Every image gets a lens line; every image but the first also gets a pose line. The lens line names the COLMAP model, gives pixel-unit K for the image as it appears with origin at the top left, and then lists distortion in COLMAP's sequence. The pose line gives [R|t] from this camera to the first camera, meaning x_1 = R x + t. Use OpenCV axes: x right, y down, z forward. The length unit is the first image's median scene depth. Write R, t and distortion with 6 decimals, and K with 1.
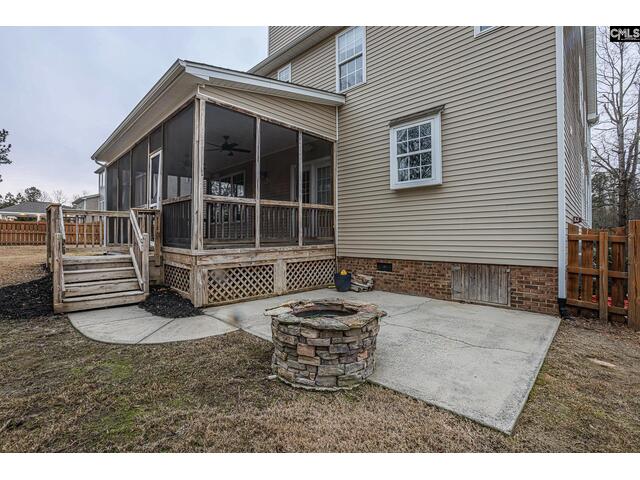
lens RADIAL K [[305.8, 0, 320.0], [0, 305.8, 240.0], [0, 0, 1]] dist [-0.065435, 0.000050]
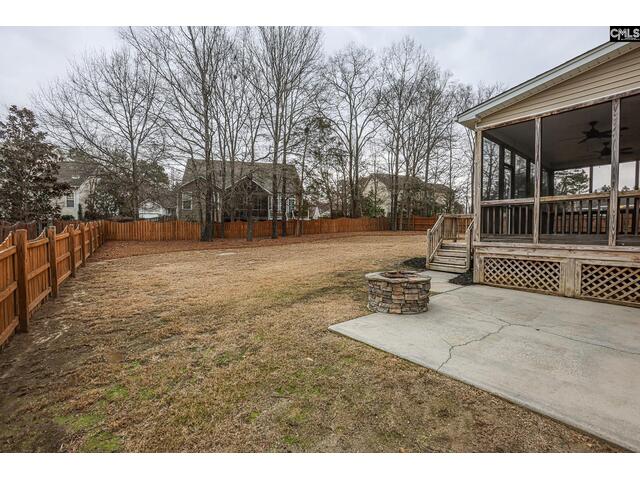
lens RADIAL K [[289.2, 0, 320.0], [0, 289.2, 240.0], [0, 0, 1]] dist [-0.000762, -0.000083]
pose [[-0.108482, 0.046154, -0.993026, 0.870270], [-0.009169, 0.998833, 0.047426, -0.027972], [0.994056, 0.014250, -0.107932, 0.370887]]
